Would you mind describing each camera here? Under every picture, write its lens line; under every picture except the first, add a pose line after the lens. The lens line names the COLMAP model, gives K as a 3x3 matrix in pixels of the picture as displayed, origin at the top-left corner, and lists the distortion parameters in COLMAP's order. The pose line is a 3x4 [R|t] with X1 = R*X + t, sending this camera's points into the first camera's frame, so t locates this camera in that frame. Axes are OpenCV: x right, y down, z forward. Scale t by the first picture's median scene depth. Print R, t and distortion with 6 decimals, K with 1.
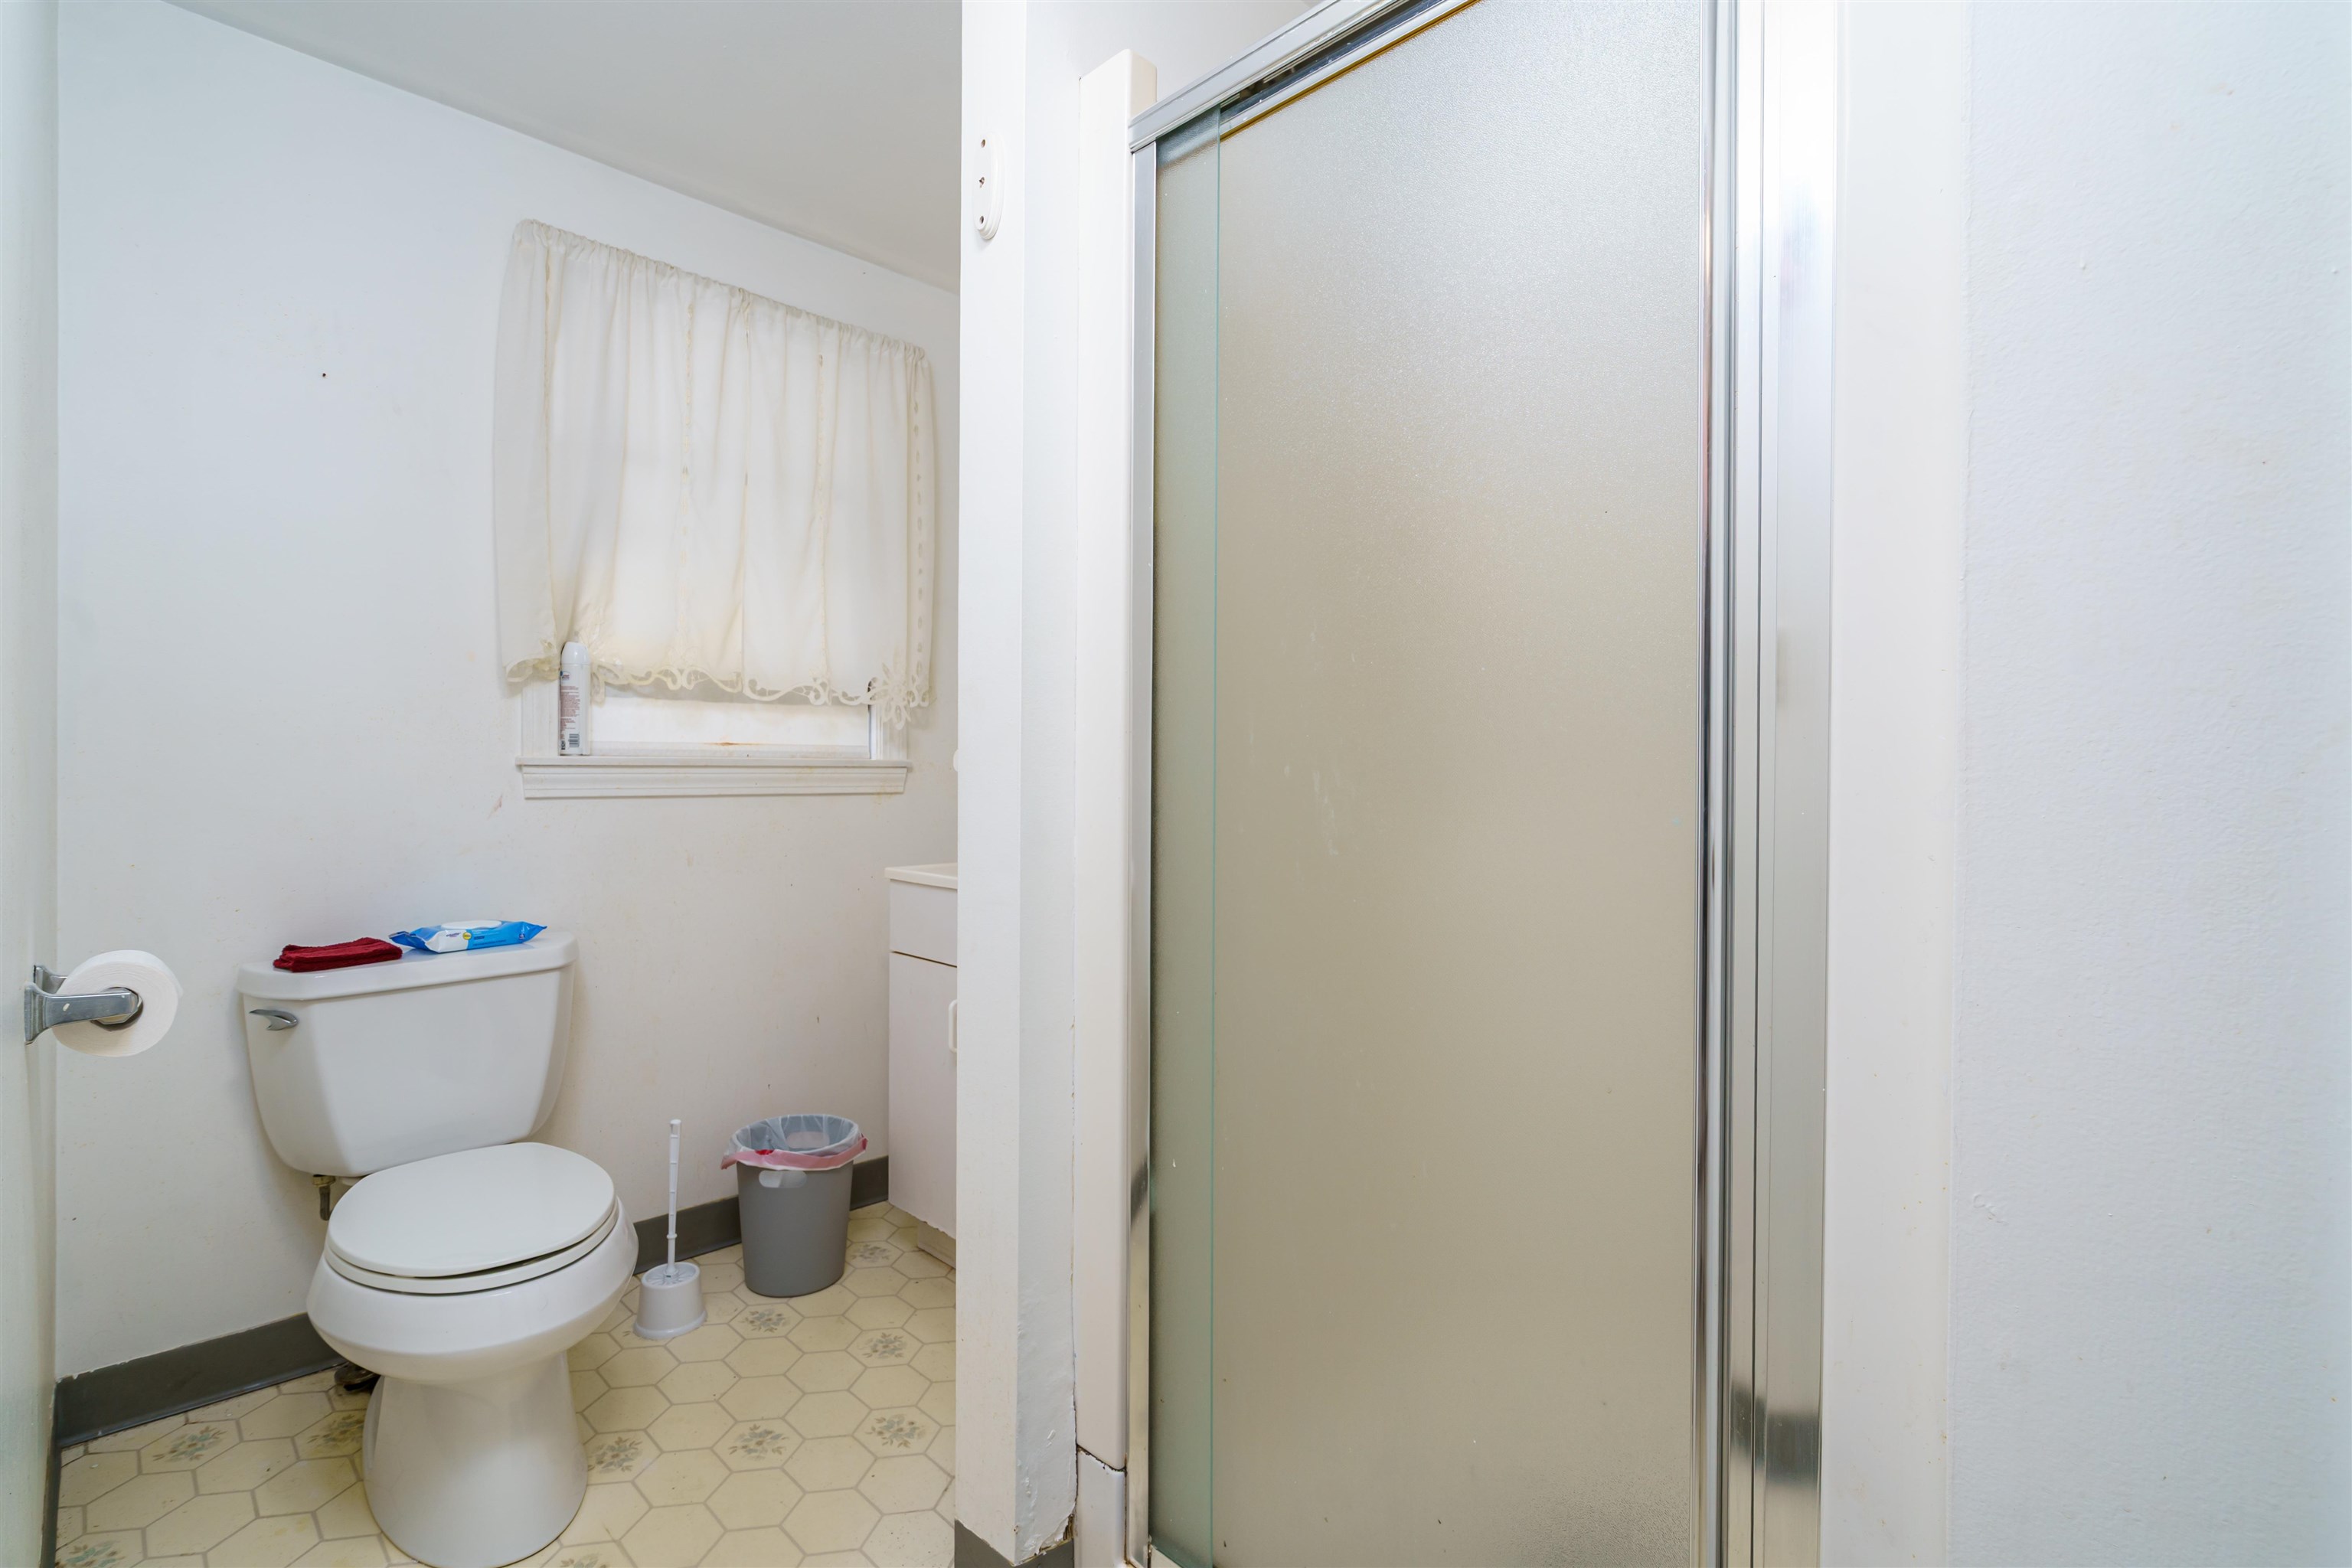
lens RADIAL K [[1076.7, 0, 1161.2], [0, 1076.7, 787.5], [0, 0, 1]] dist [-0.006739, -0.001134]
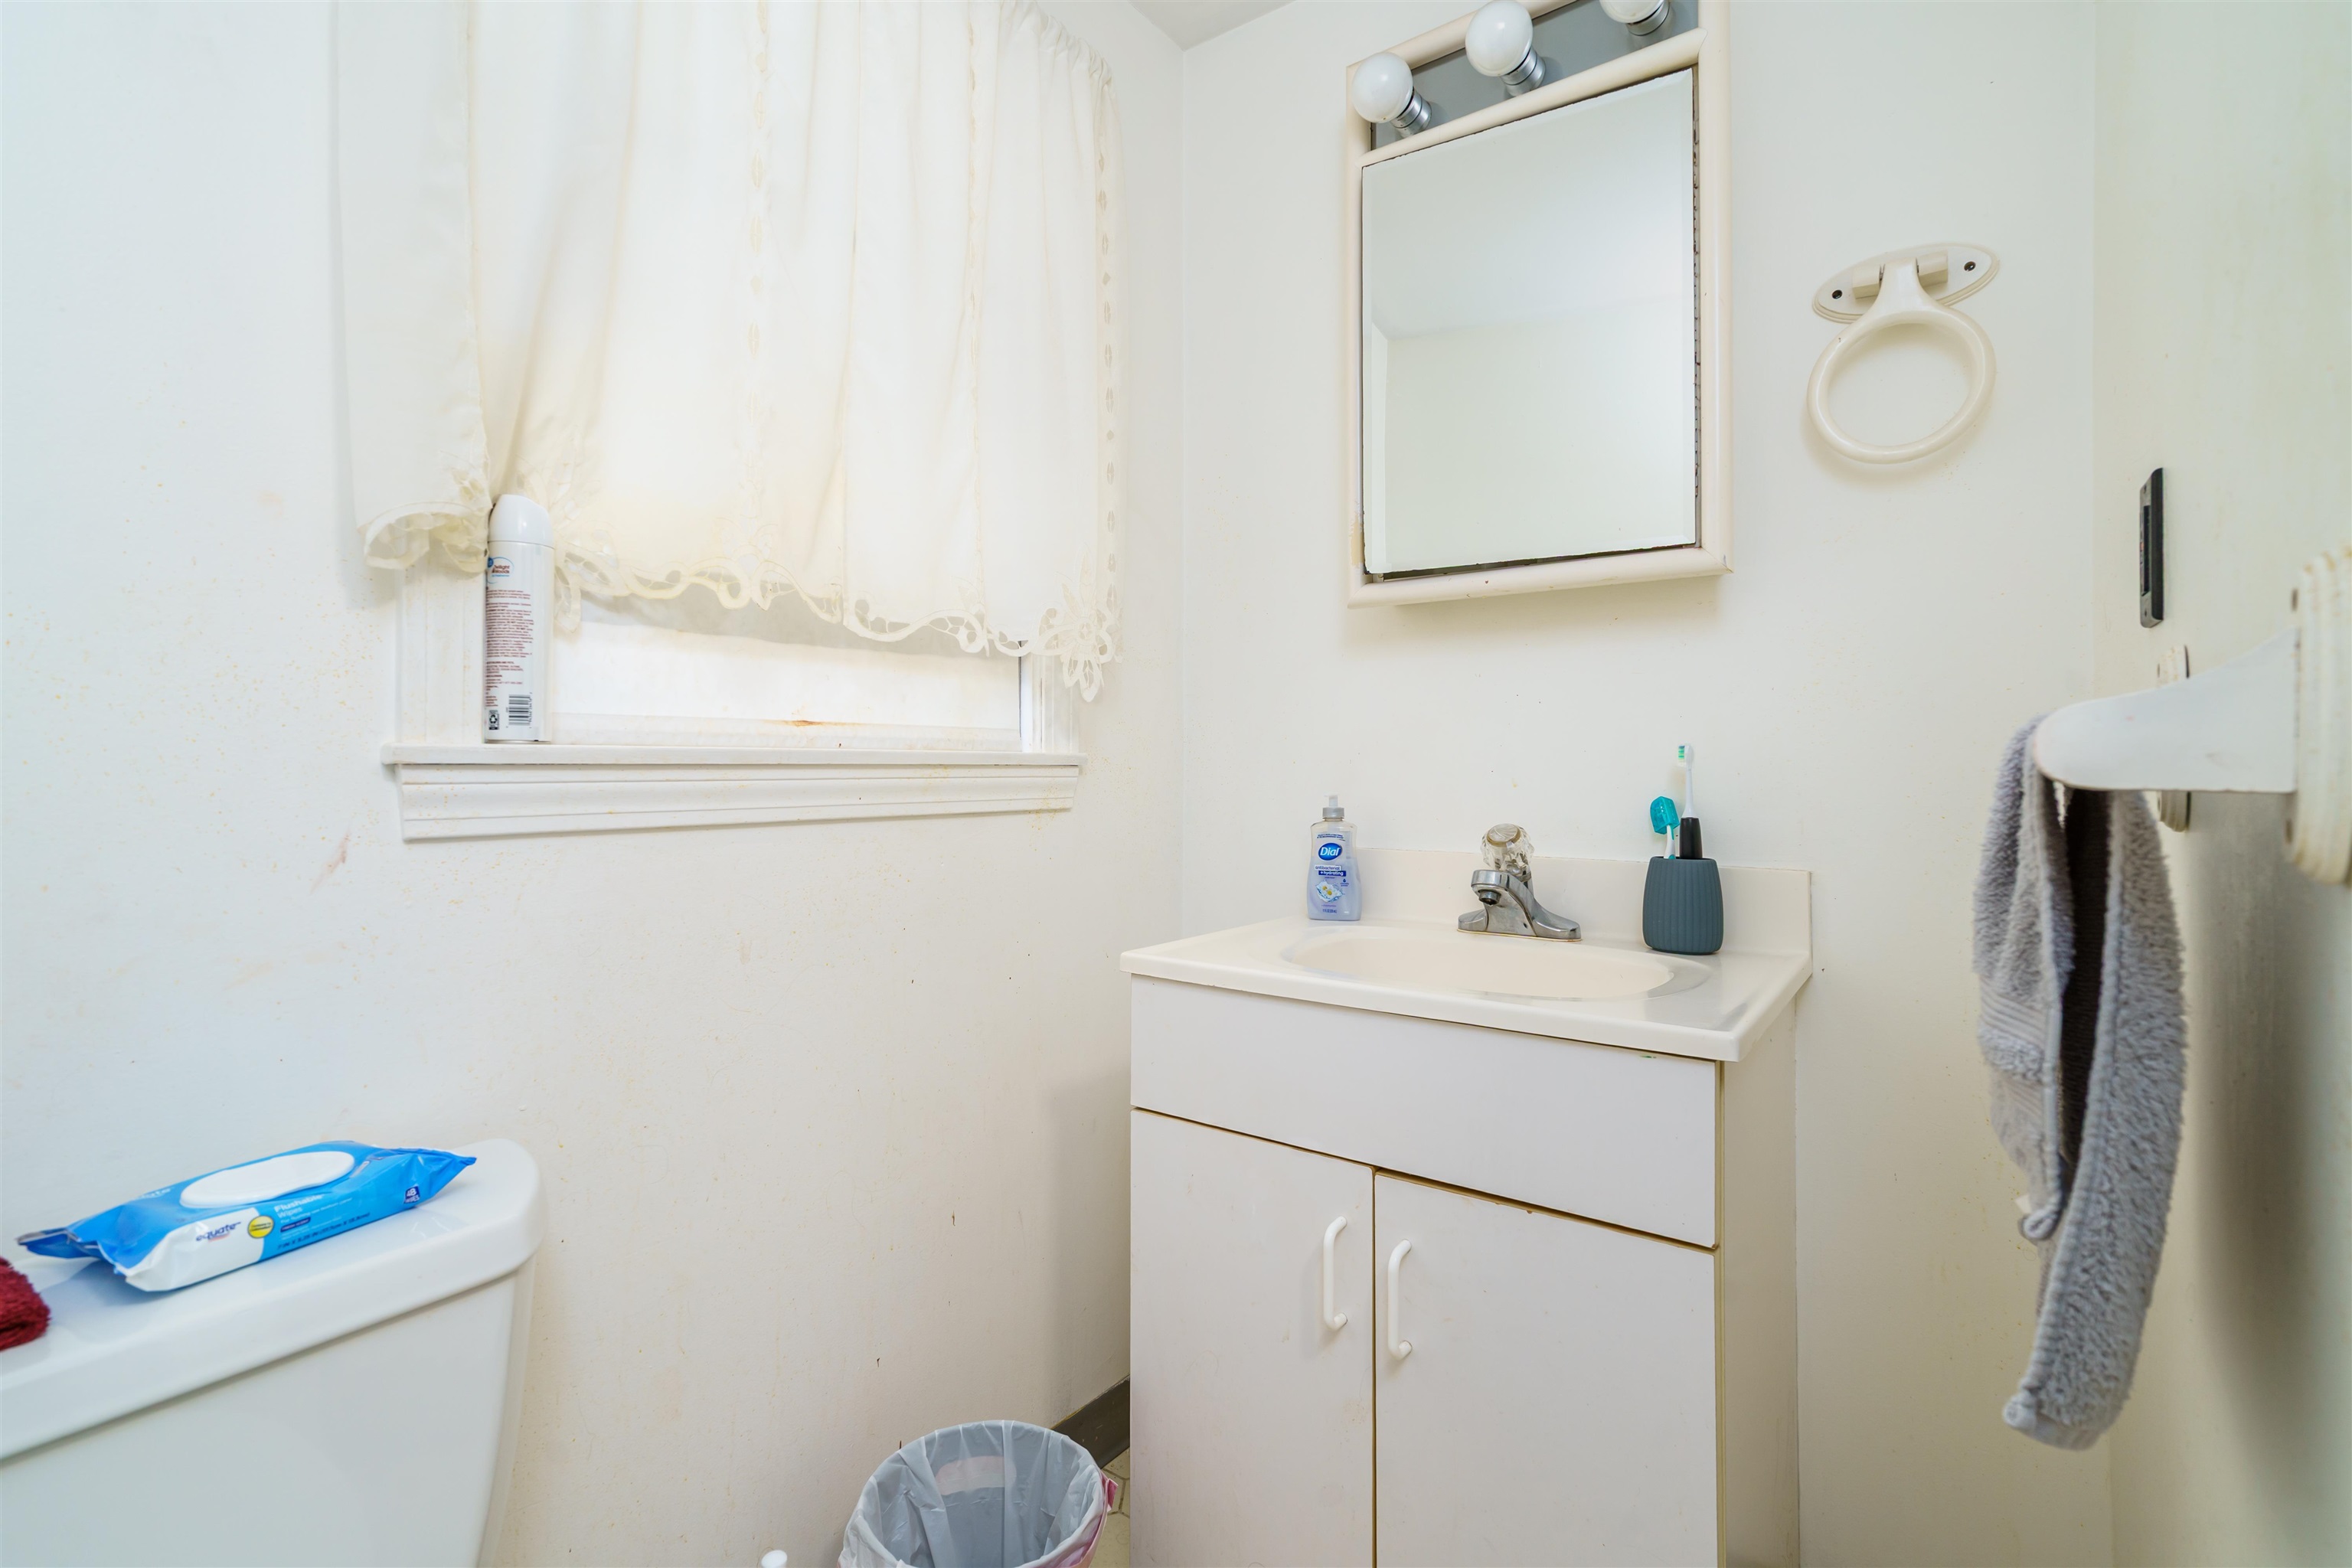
lens RADIAL K [[1076.7, 0, 1192.6], [0, 1076.7, 766.0], [0, 0, 1]] dist [-0.006739, -0.001134]
pose [[0.988216, -0.005263, 0.152974, -0.321985], [0.008217, 0.999792, -0.018682, -0.008944], [-0.152843, 0.019718, 0.988054, 0.488873]]
